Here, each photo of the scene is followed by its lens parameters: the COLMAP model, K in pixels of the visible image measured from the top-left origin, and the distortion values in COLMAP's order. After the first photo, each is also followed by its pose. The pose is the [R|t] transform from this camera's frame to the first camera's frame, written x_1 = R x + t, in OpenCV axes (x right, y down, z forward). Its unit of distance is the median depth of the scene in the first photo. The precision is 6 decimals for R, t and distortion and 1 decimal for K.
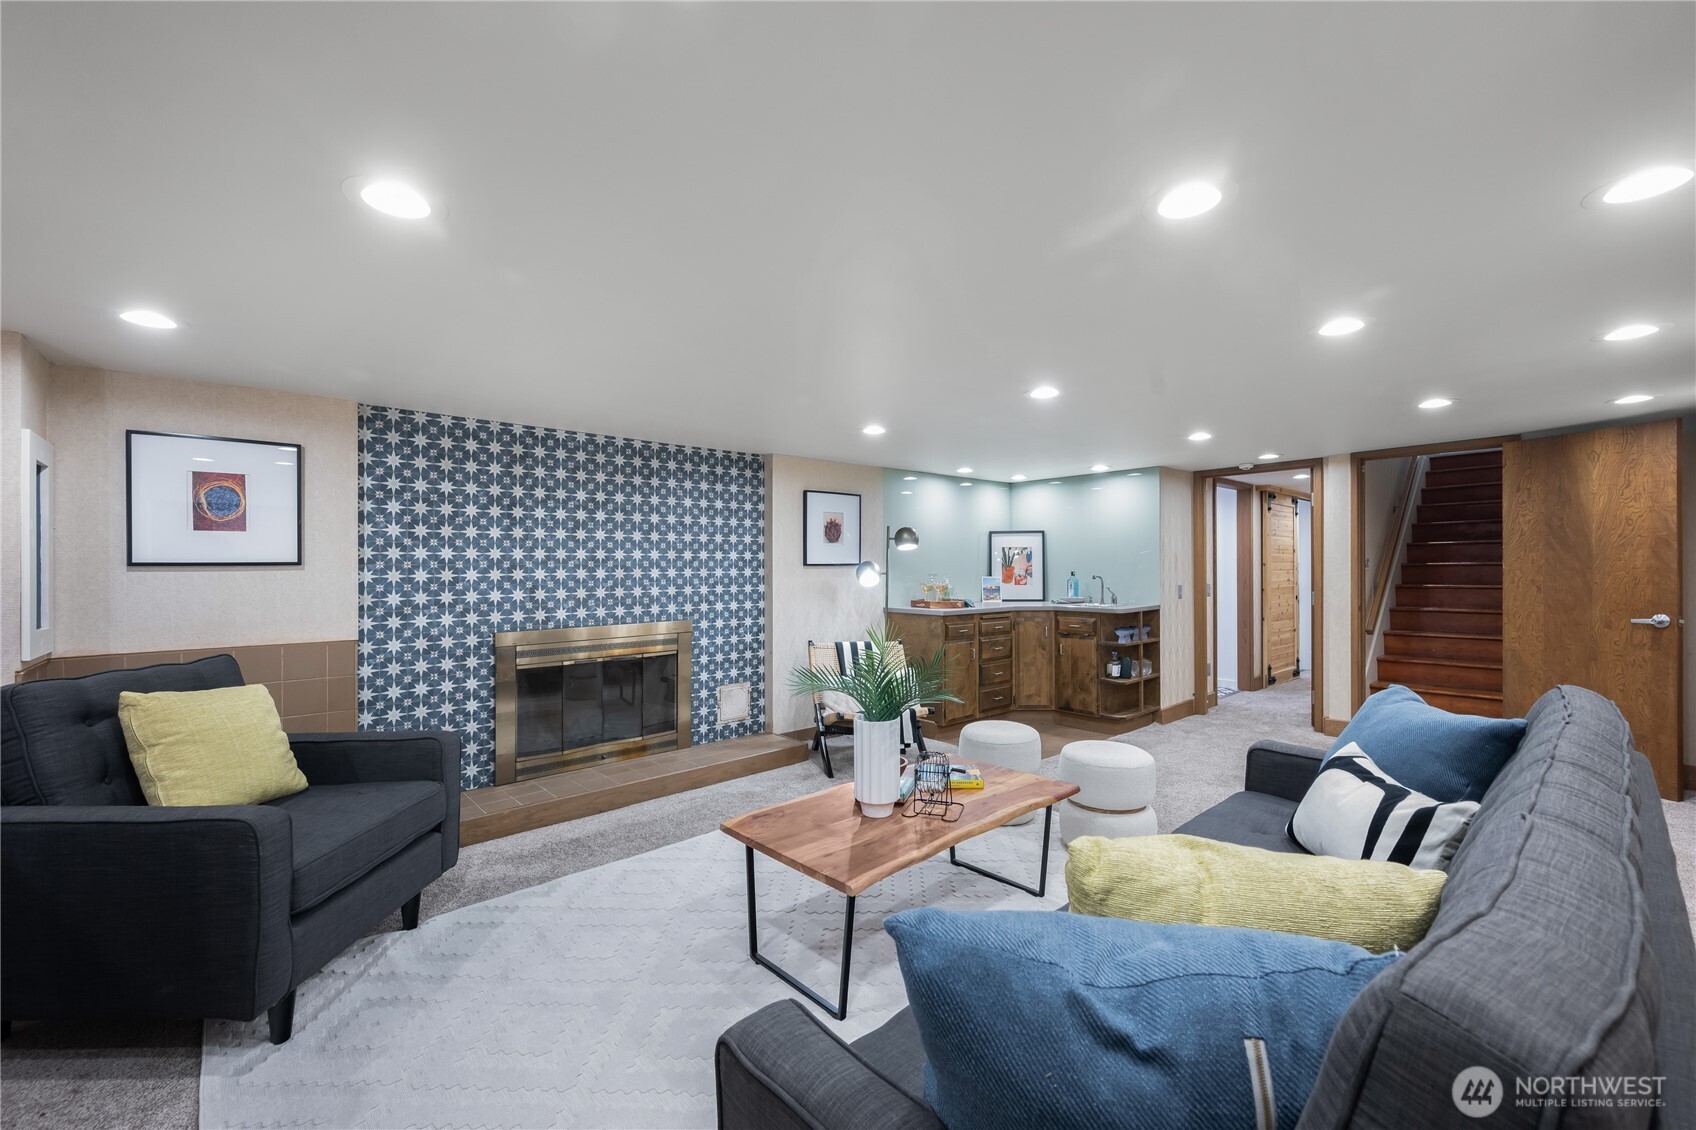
lens RADIAL K [[688.0, 0, 853.8], [0, 688.0, 575.2], [0, 0, 1]] dist [0.000014, -0.000004]
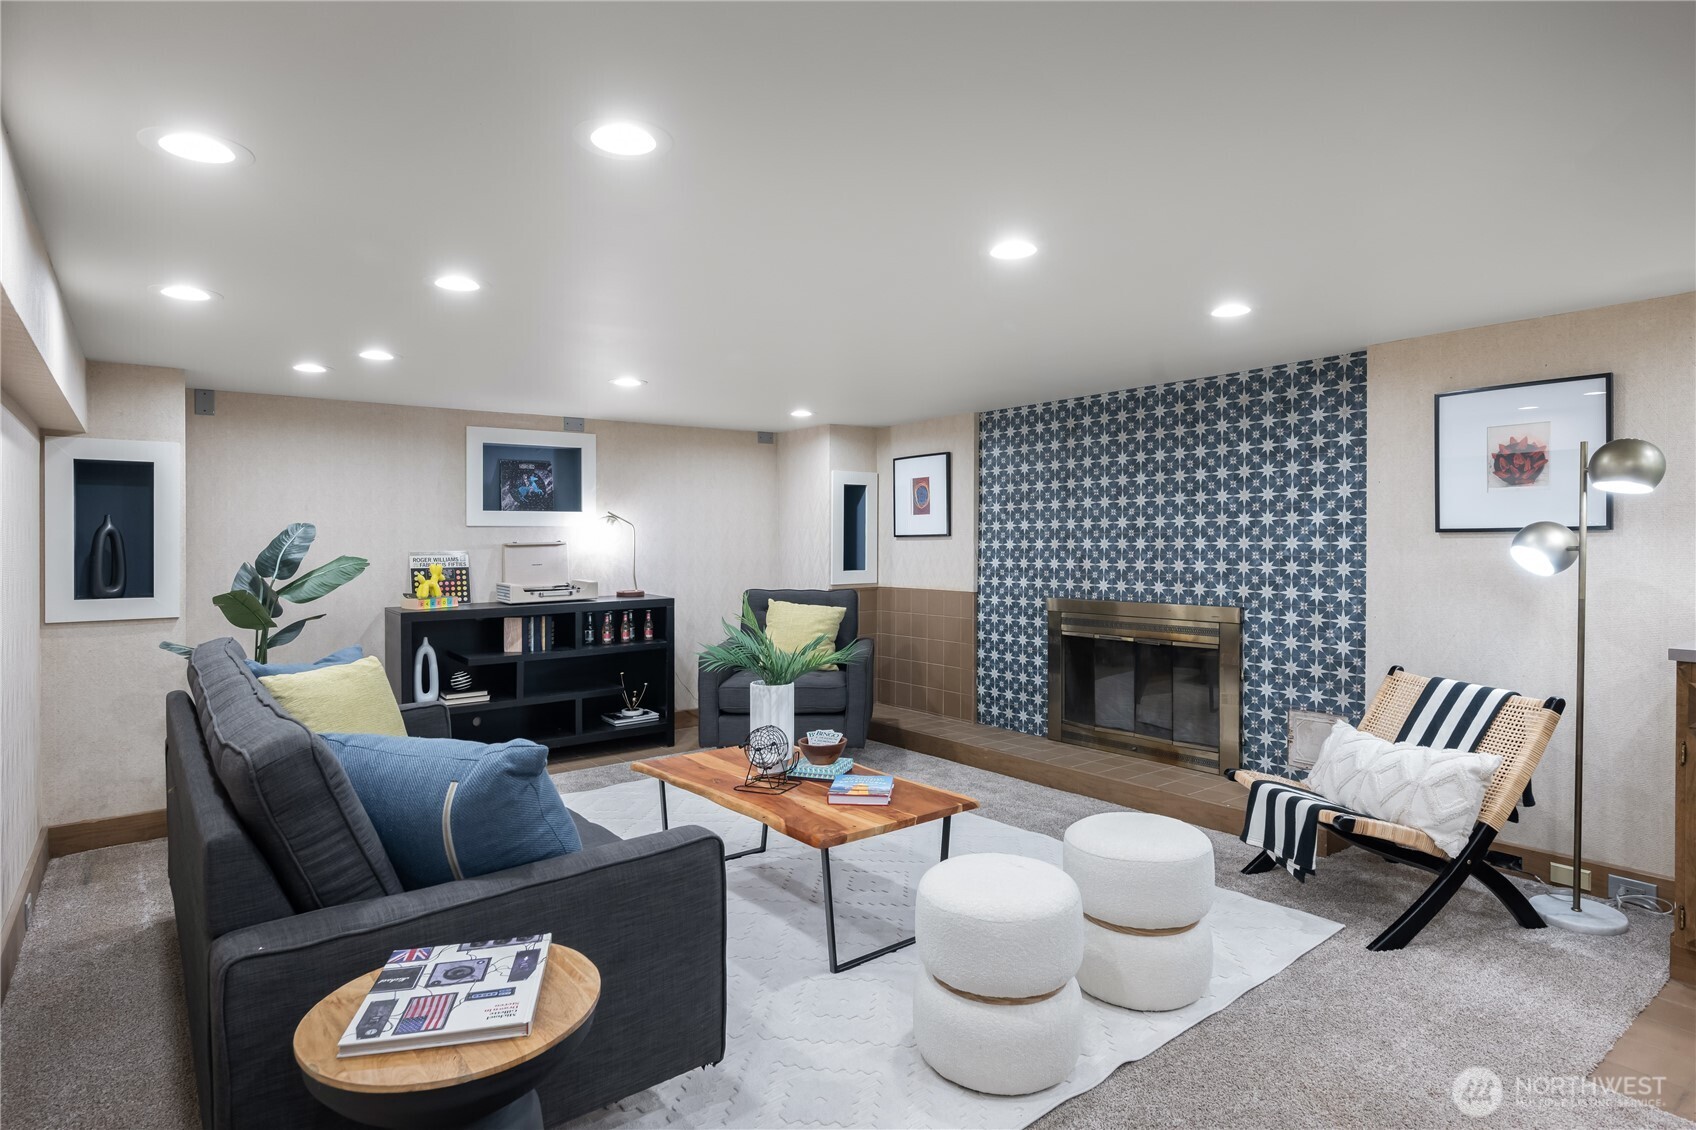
lens RADIAL K [[901.3, 0, 851.7], [0, 901.3, 547.0], [0, 0, 1]] dist [-0.001173, -0.000111]
pose [[-0.072394, 0.011818, -0.997306, 0.798294], [-0.004353, 0.999917, 0.012165, -0.010238], [0.997367, 0.005222, -0.072336, 0.692399]]
